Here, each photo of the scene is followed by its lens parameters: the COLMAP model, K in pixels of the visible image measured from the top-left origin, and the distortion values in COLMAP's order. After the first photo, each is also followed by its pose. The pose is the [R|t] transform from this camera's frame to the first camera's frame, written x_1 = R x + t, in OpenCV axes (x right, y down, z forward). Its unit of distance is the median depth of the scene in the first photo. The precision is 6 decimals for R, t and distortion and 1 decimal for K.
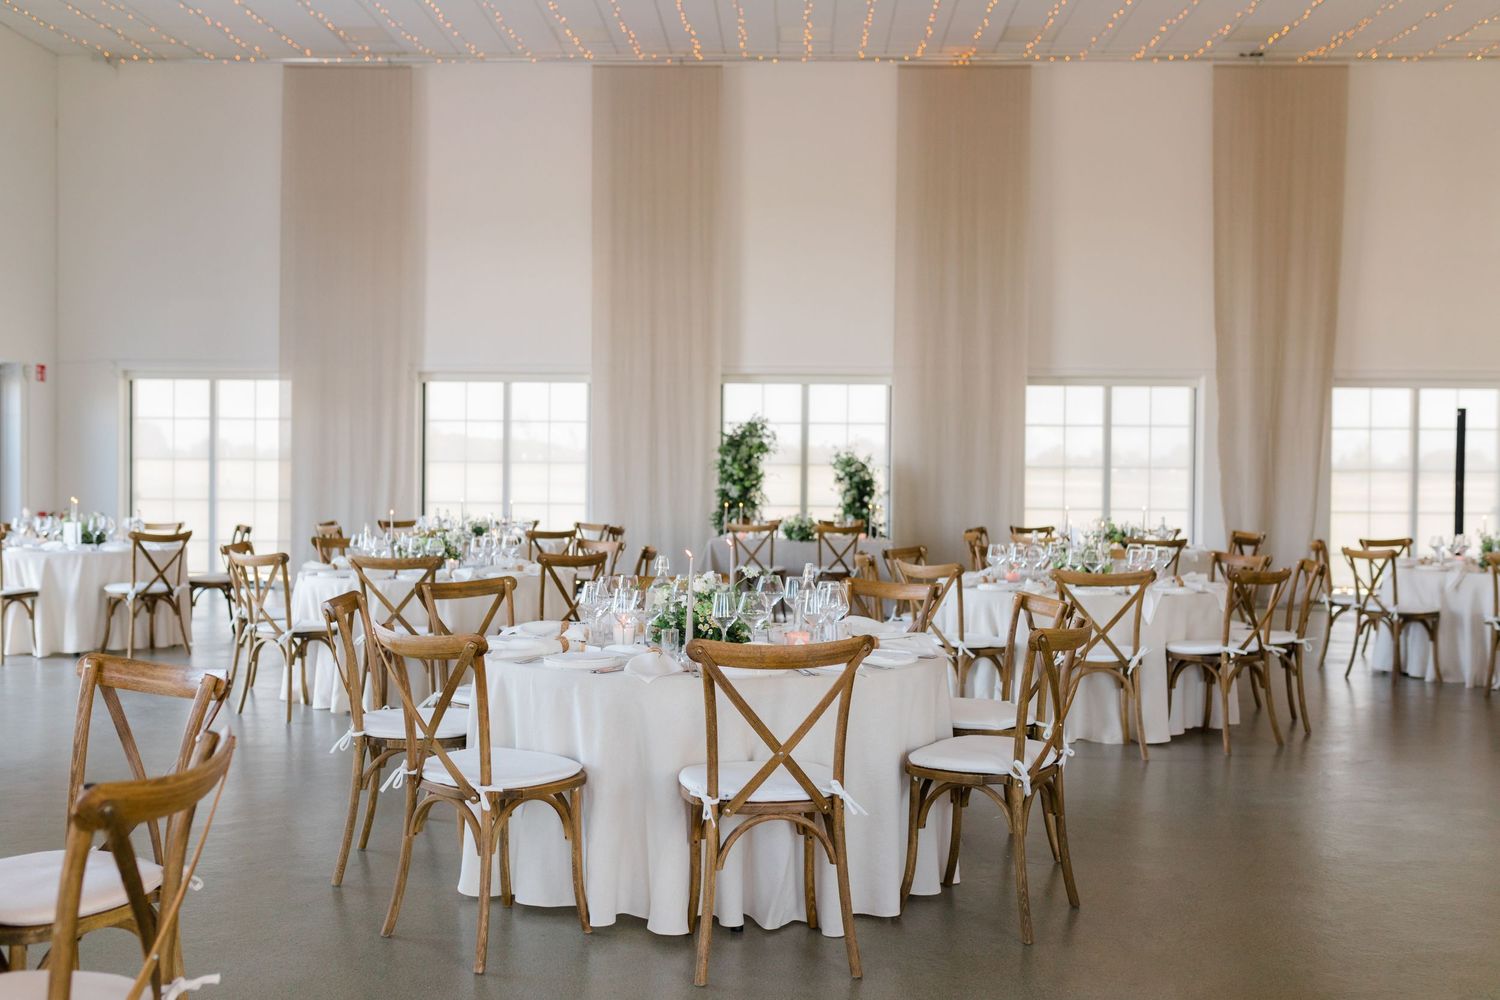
lens RADIAL K [[1420.6, 0, 748.9], [0, 1420.6, 495.4], [0, 0, 1]] dist [-0.010800, 0.000000]
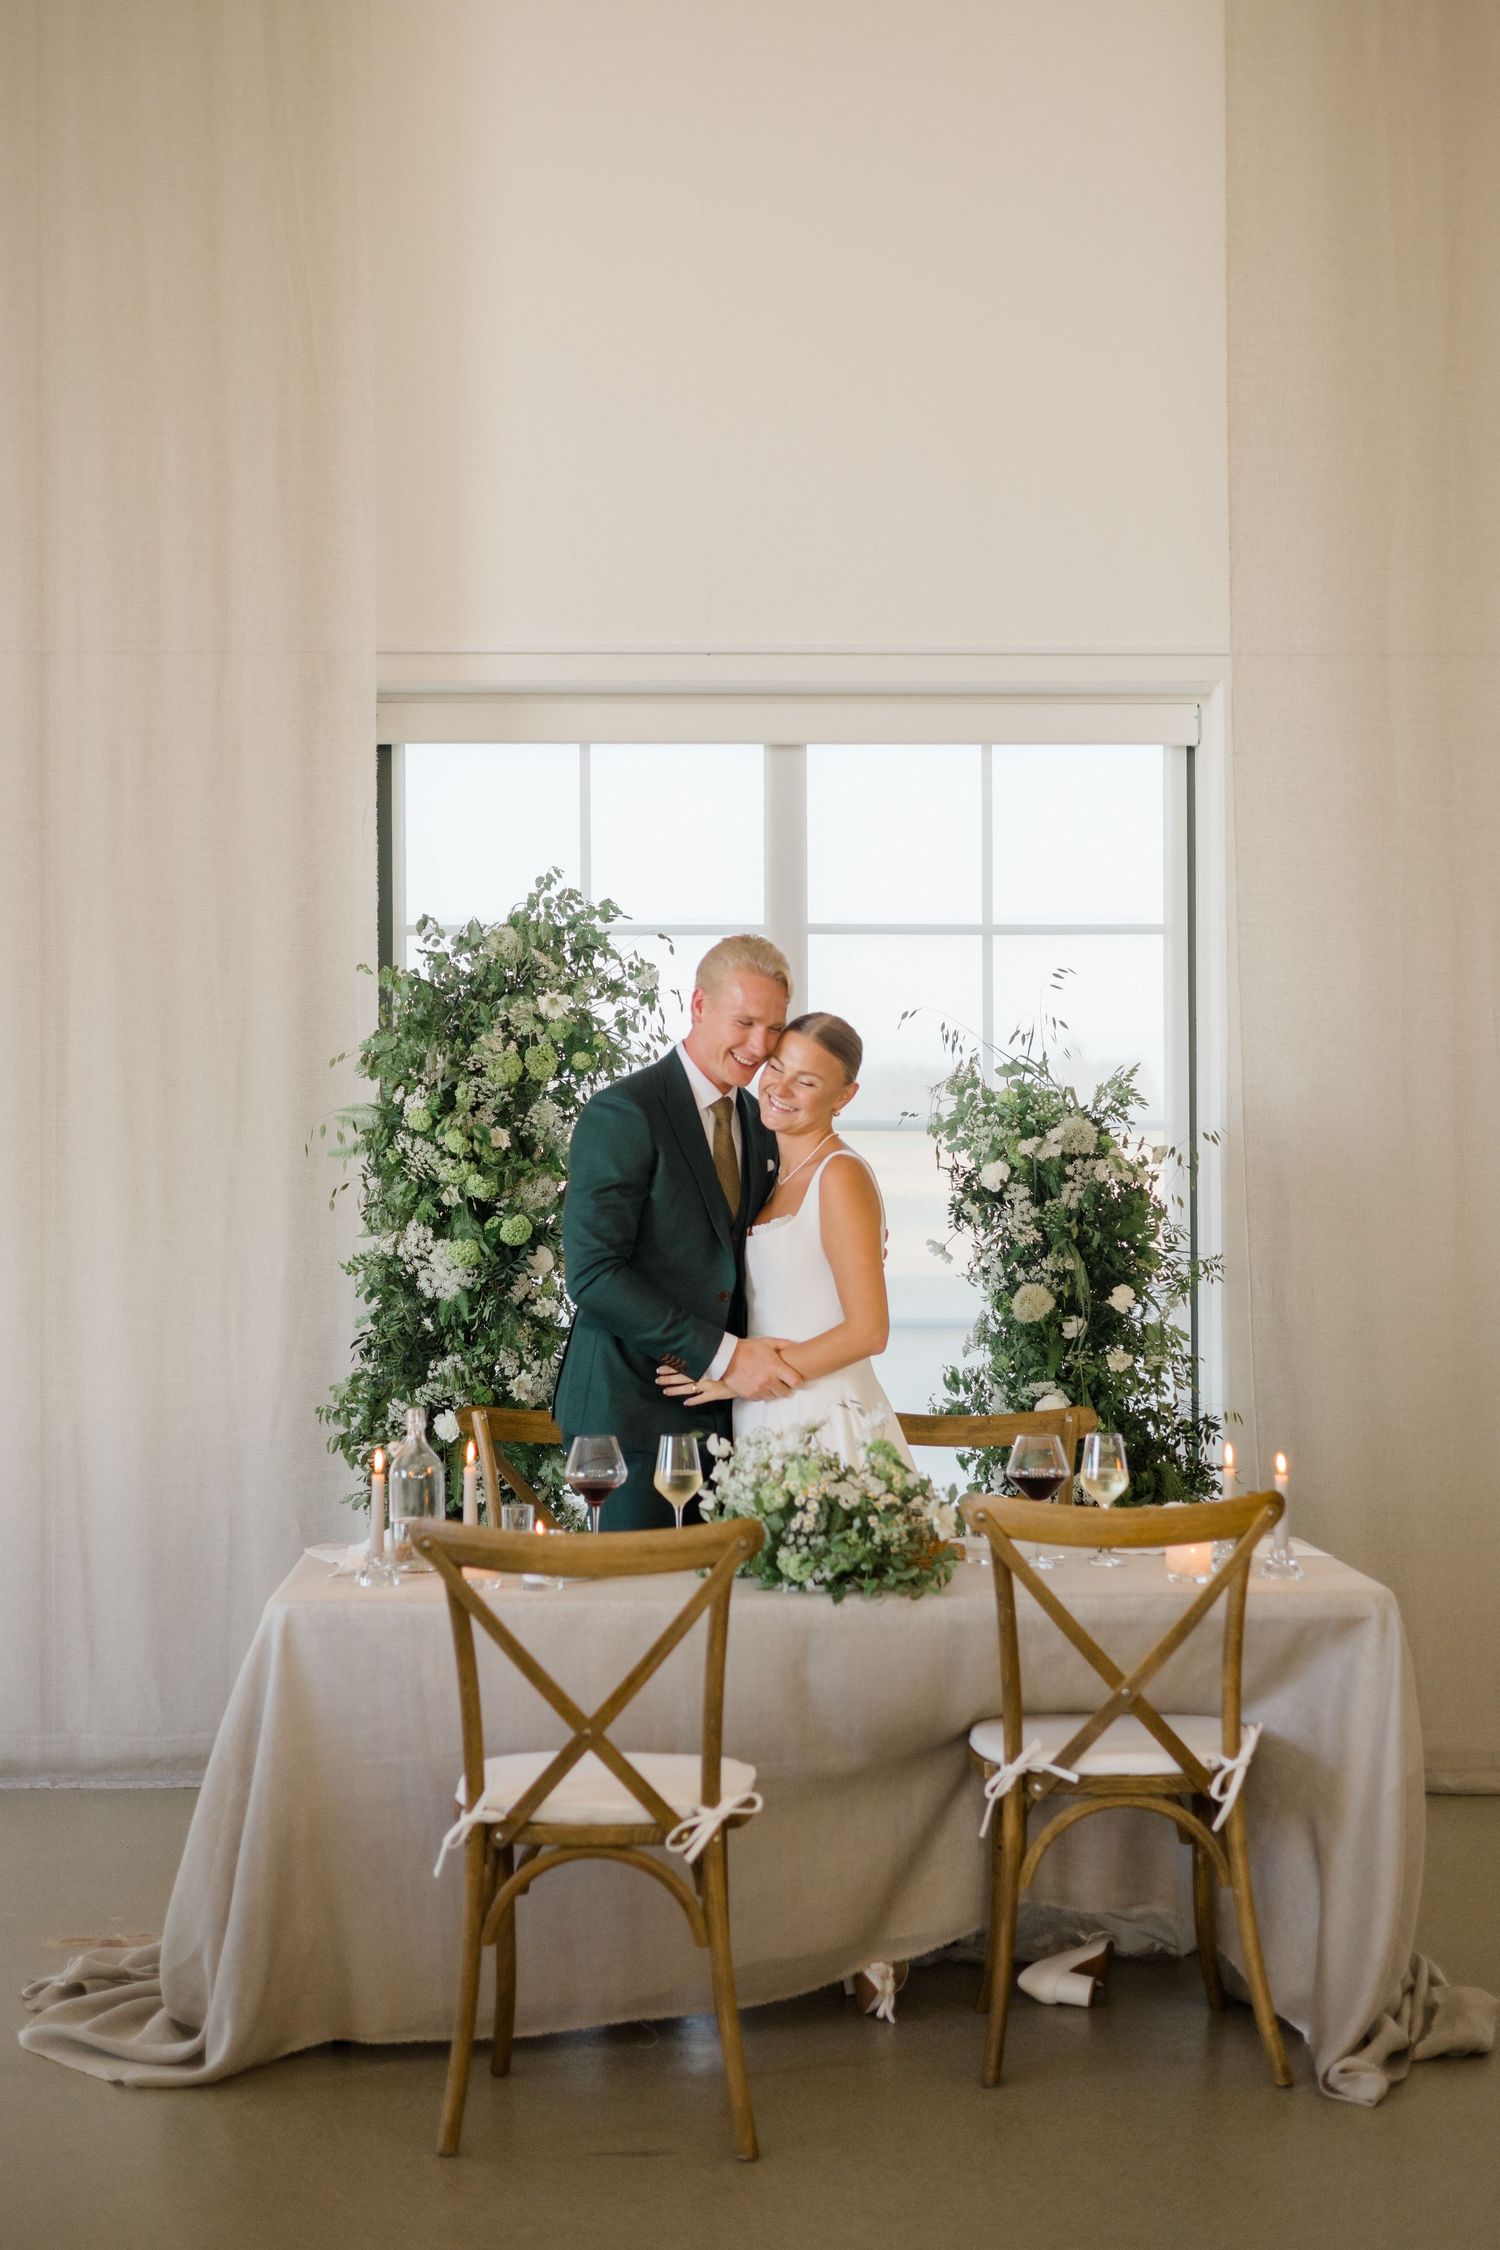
lens RADIAL K [[3215.5, 0, 749.0], [0, 3215.5, 1128.4], [0, 0, 1]] dist [0.014050, 0.000000]
pose [[0.997877, -0.011949, 0.064024, 0.003211], [0.013164, 0.999740, -0.018591, -0.013294], [-0.063785, 0.019395, 0.997775, 0.554980]]
